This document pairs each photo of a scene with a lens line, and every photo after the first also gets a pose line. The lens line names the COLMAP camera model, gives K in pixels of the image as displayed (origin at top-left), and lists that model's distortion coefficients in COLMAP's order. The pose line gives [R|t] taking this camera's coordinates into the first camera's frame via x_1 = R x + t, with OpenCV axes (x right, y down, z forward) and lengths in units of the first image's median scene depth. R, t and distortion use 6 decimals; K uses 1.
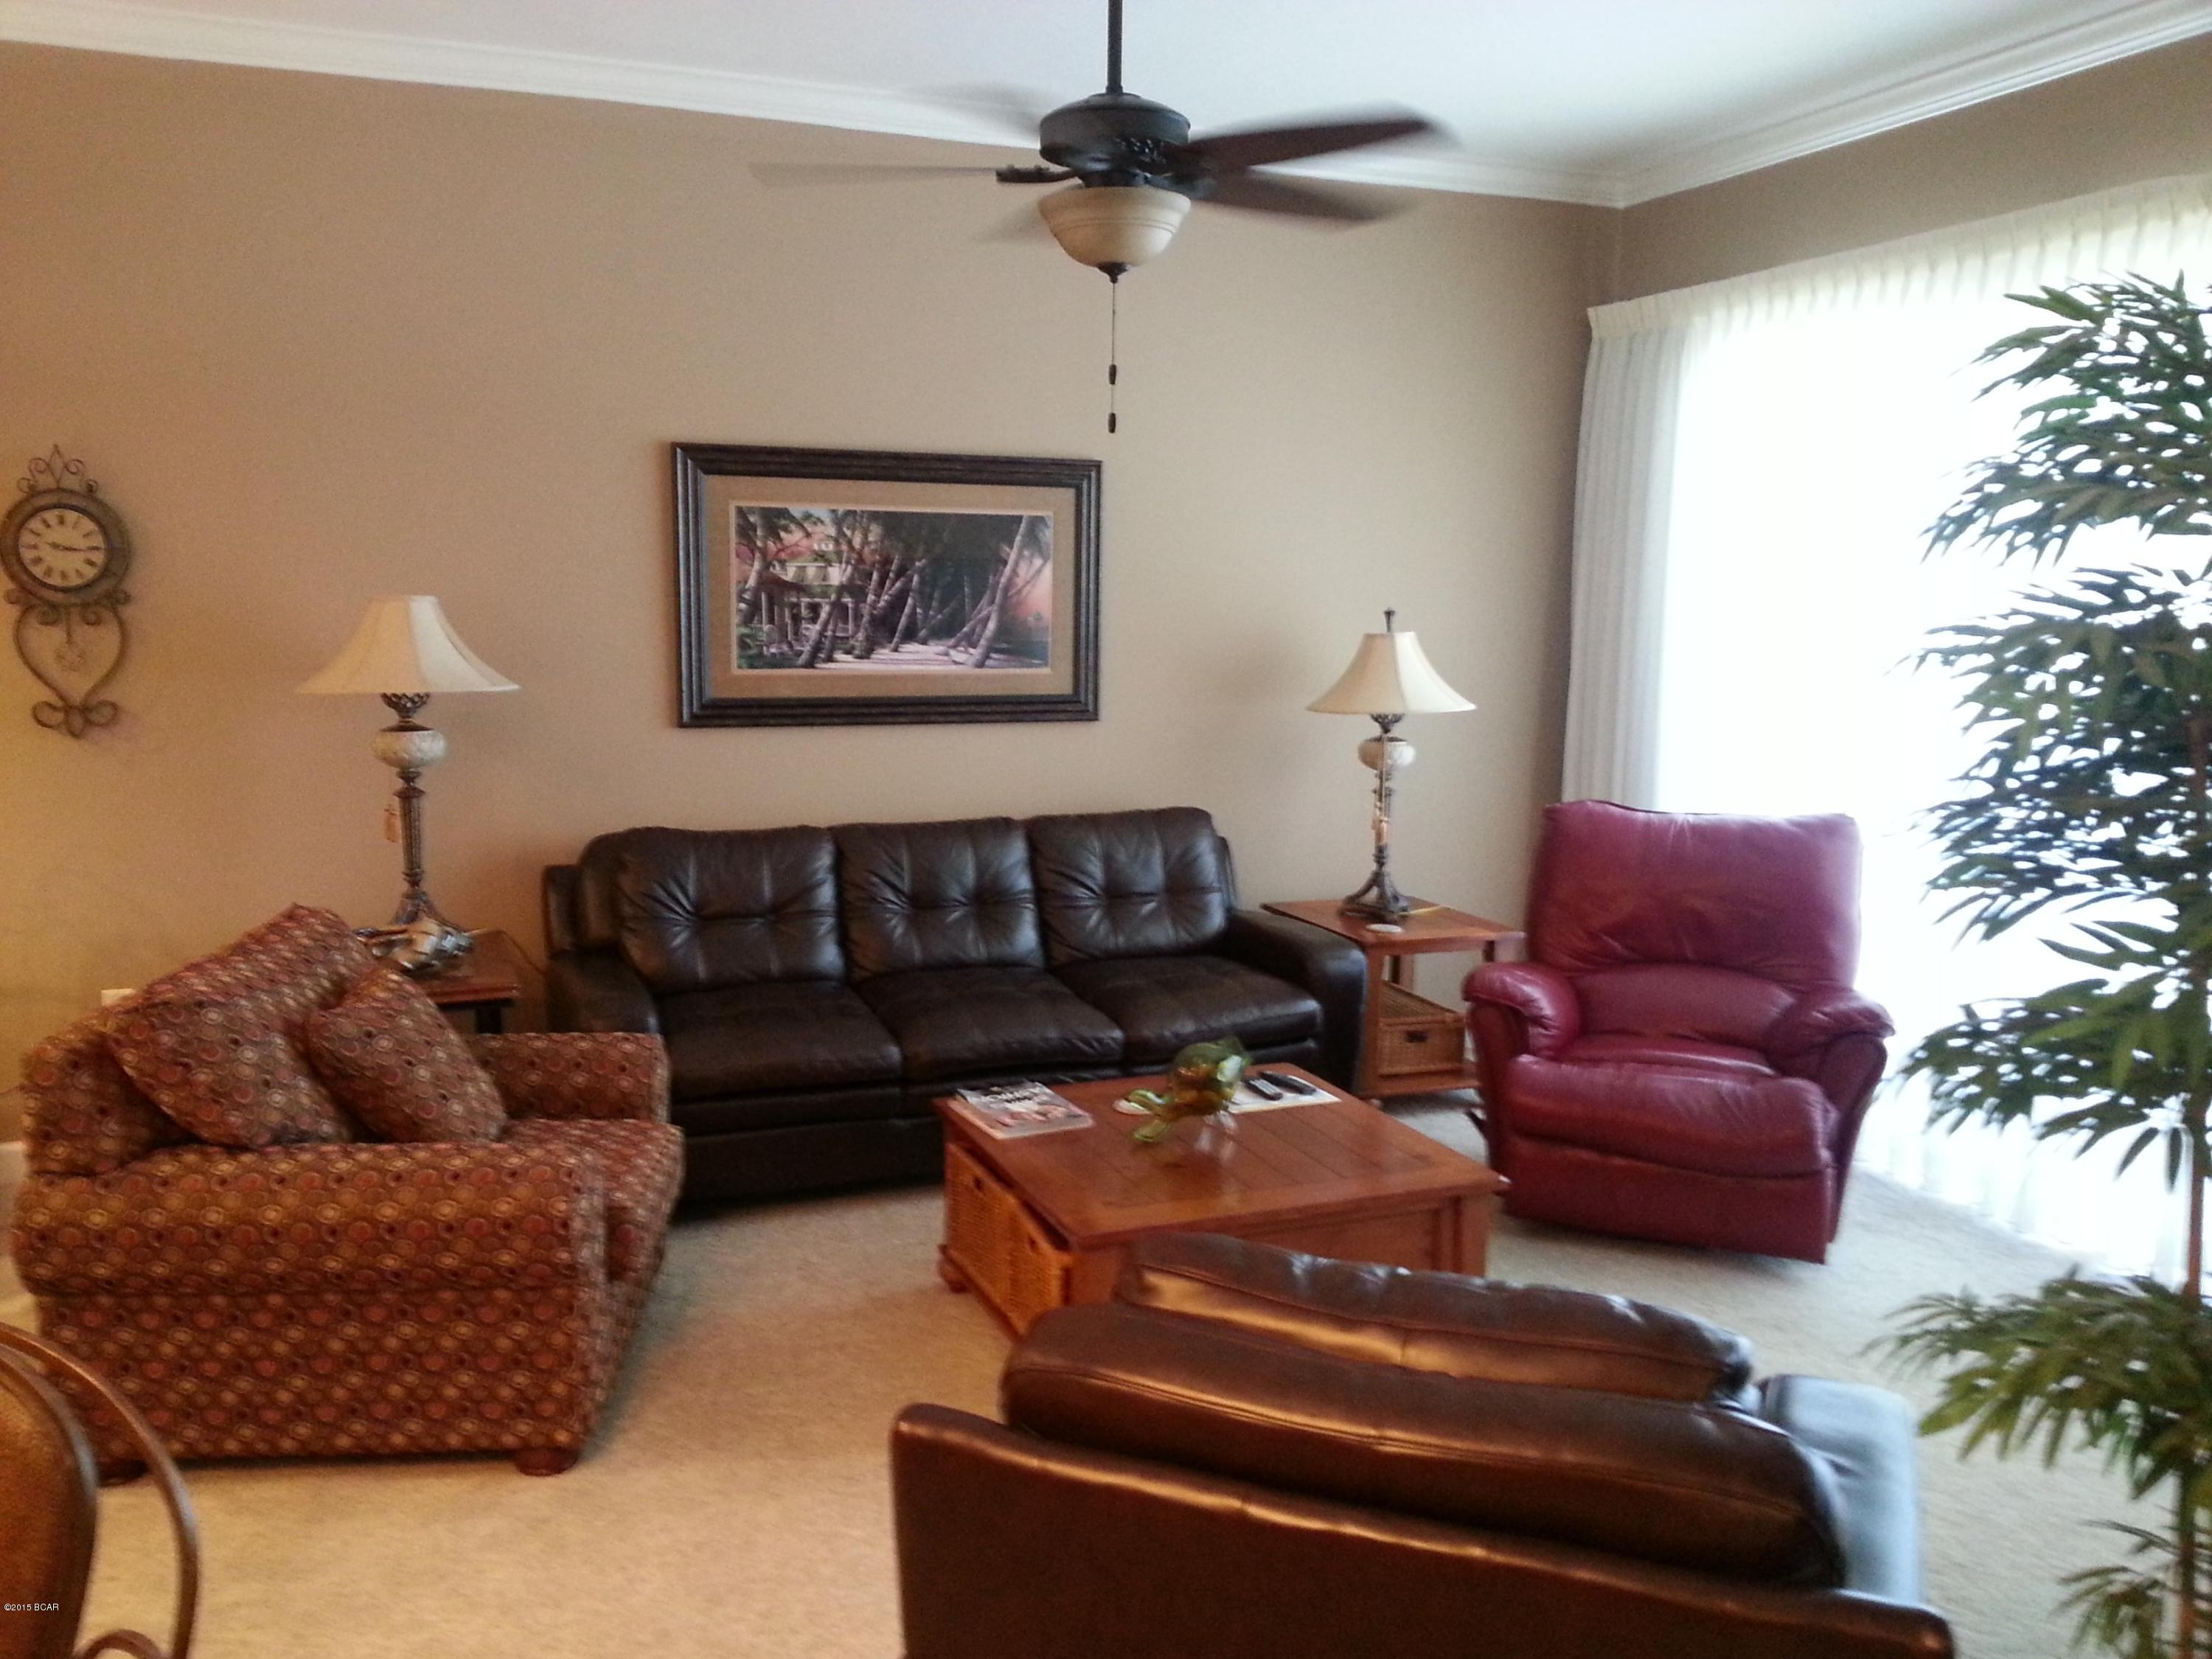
lens RADIAL K [[1778.8, 0, 1103.3], [0, 1778.8, 822.7], [0, 0, 1]] dist [0.026238, -0.007099]
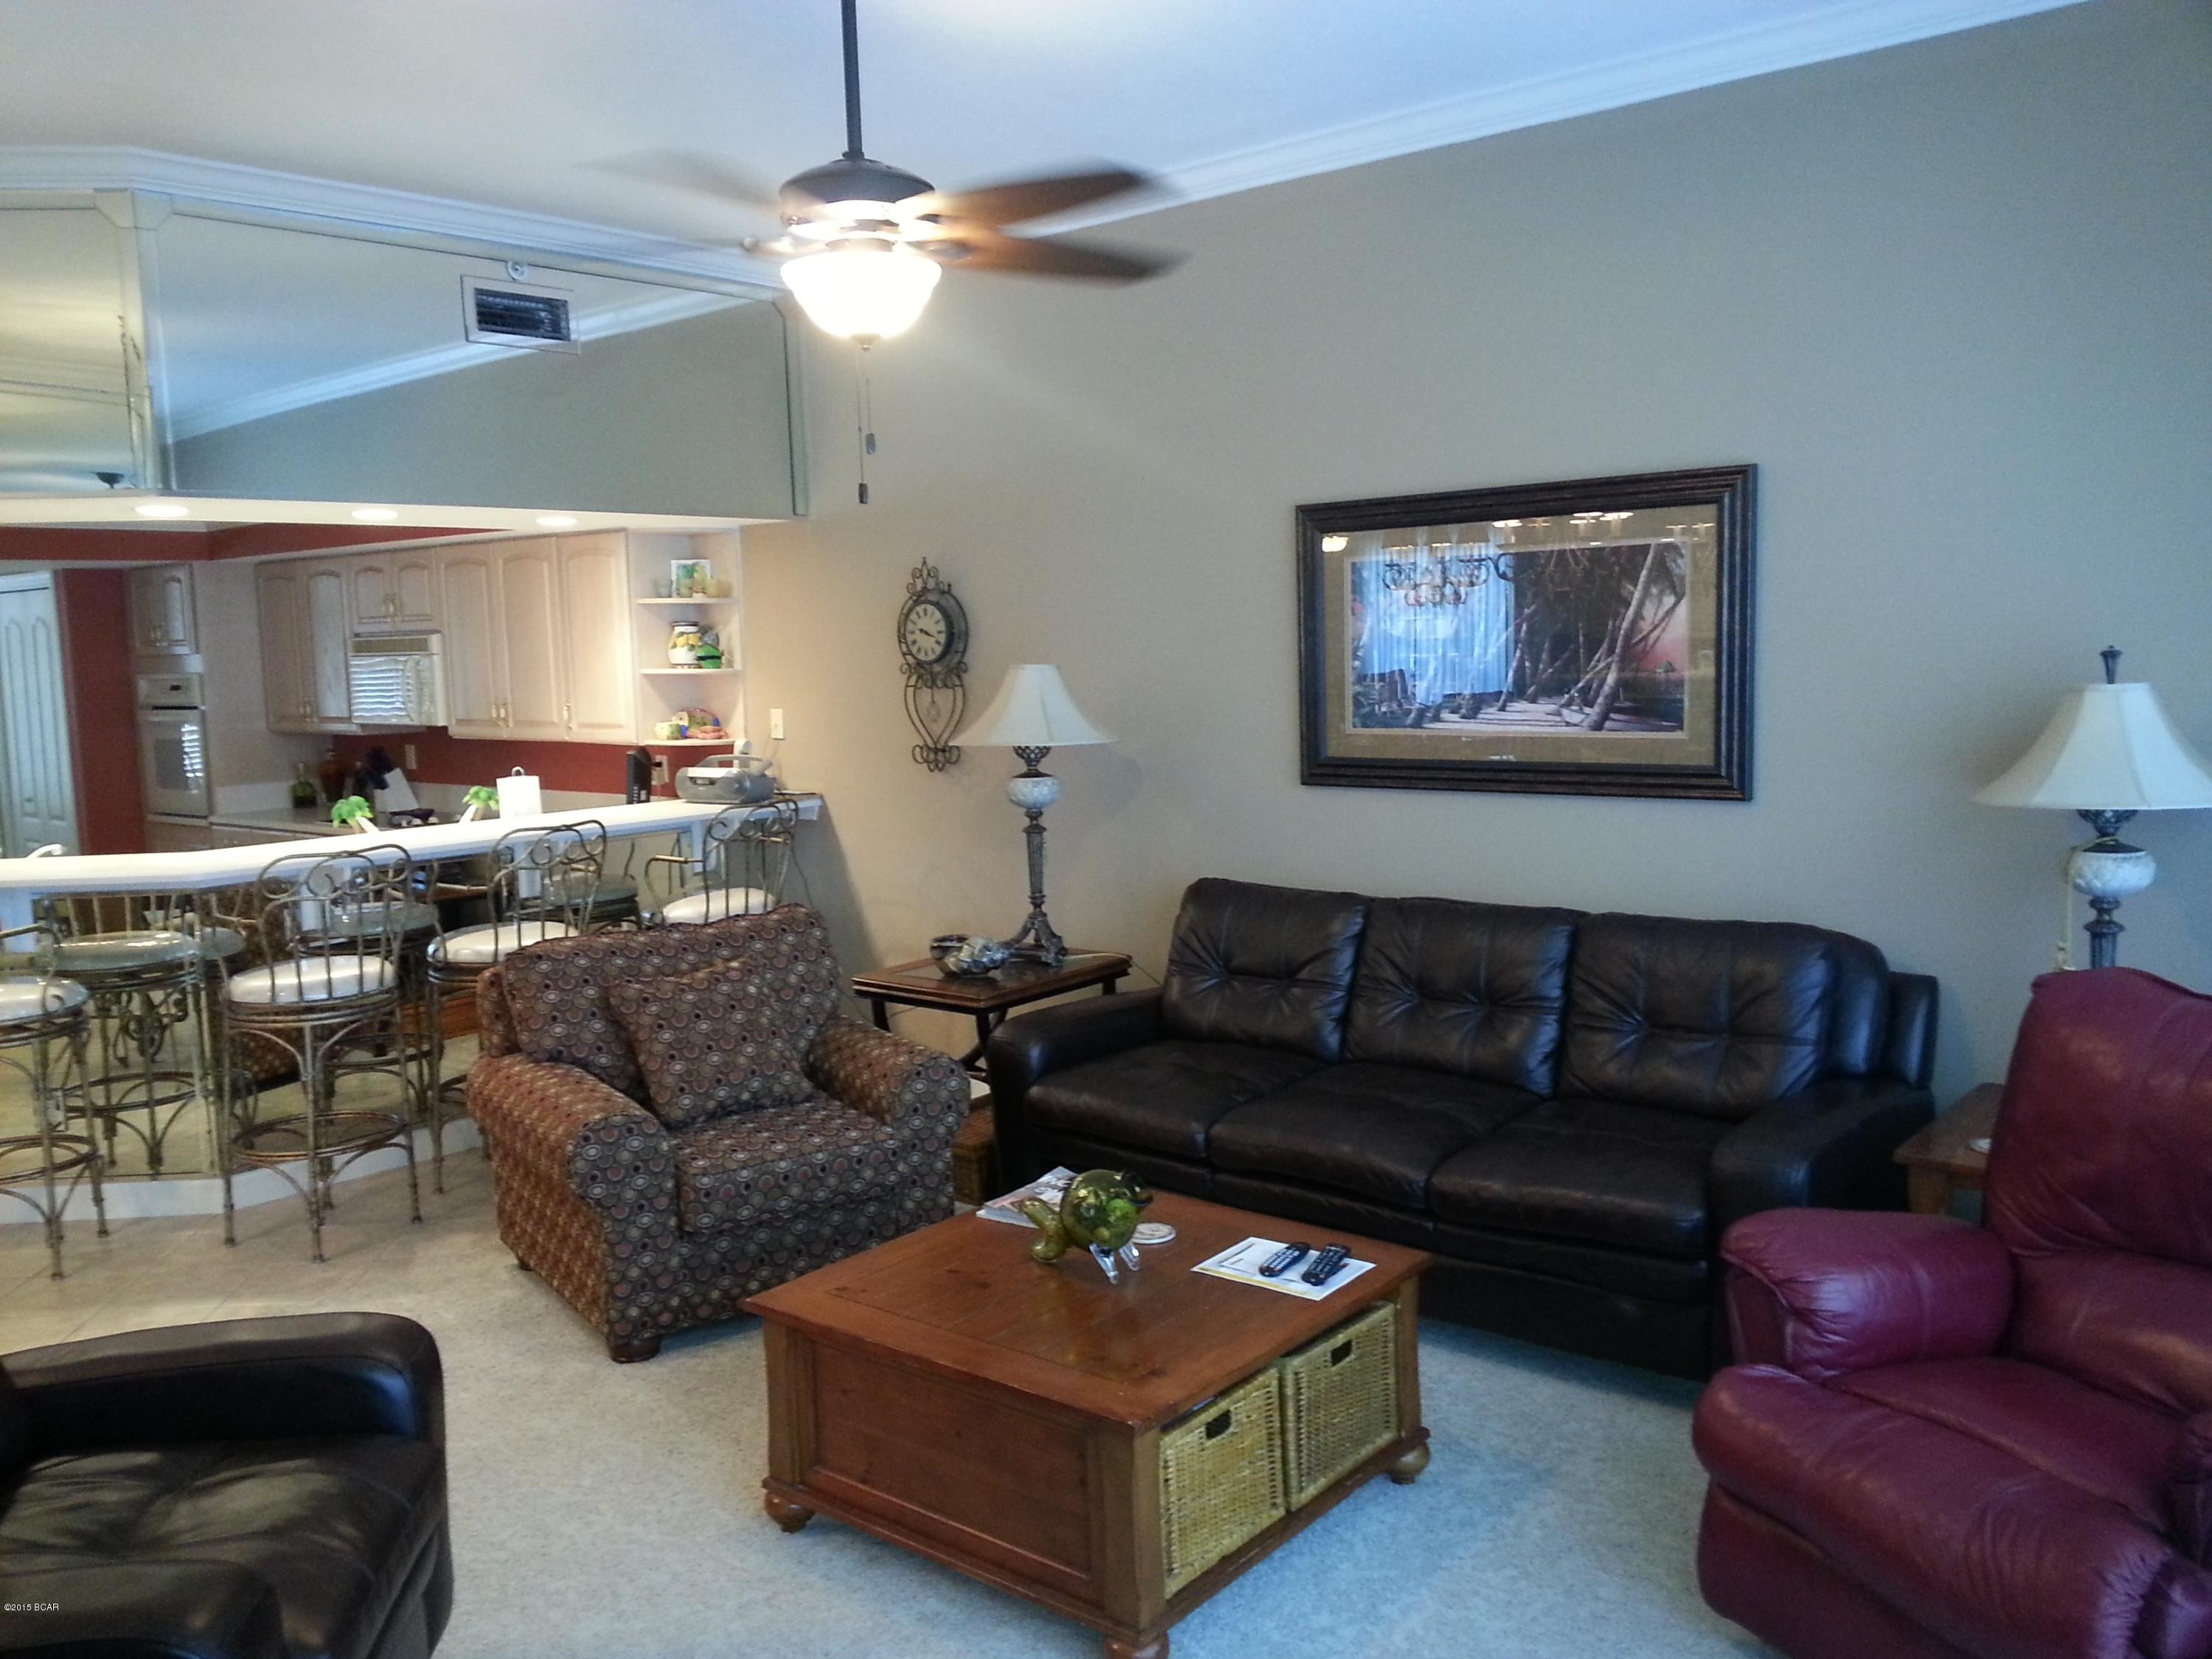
lens RADIAL K [[1778.8, 0, 1106.0], [0, 1778.8, 836.7], [0, 0, 1]] dist [0.026238, -0.007099]
pose [[0.475926, 0.072470, -0.876495, 0.577622], [-0.079007, 0.996093, 0.039459, -0.053412], [0.875930, 0.050470, 0.479792, 0.406967]]
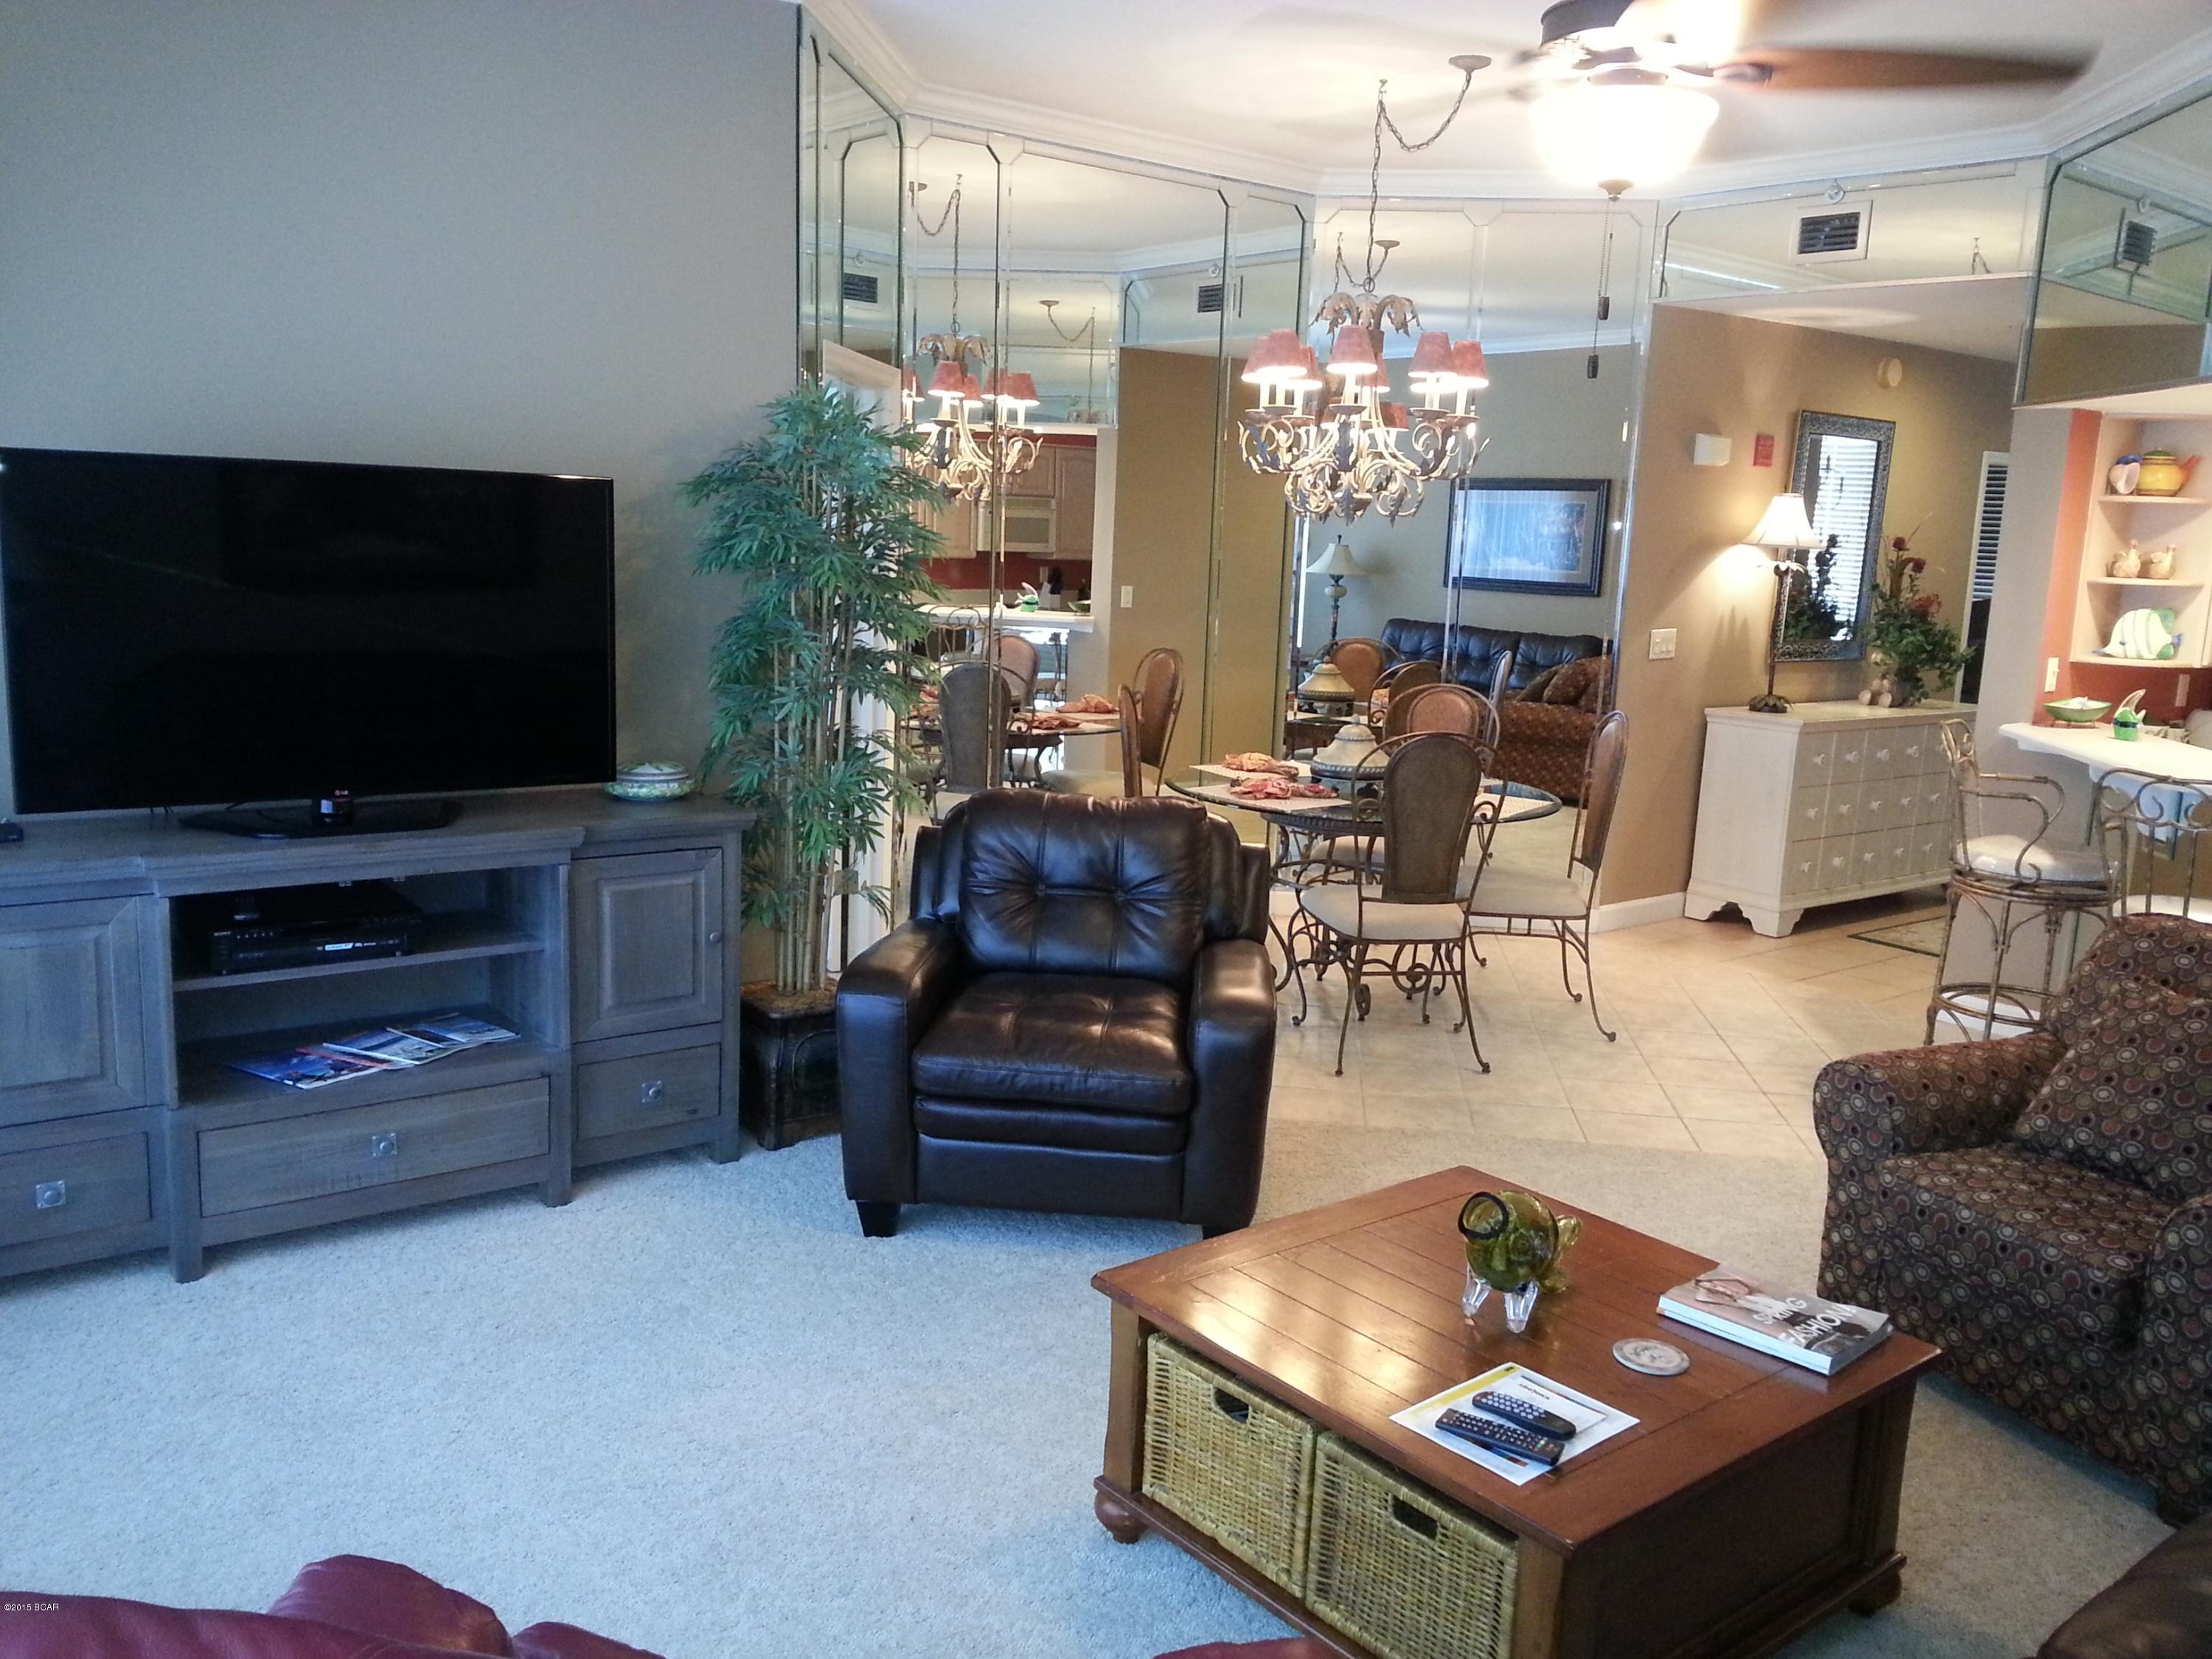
lens RADIAL K [[1778.8, 0, 1108.5], [0, 1778.8, 831.7], [0, 0, 1]] dist [0.026238, -0.007099]
pose [[-0.957572, -0.000801, -0.288194, 0.302298], [-0.087675, 0.953408, 0.288662, -0.147980], [0.274536, 0.301682, -0.913027, 1.108804]]
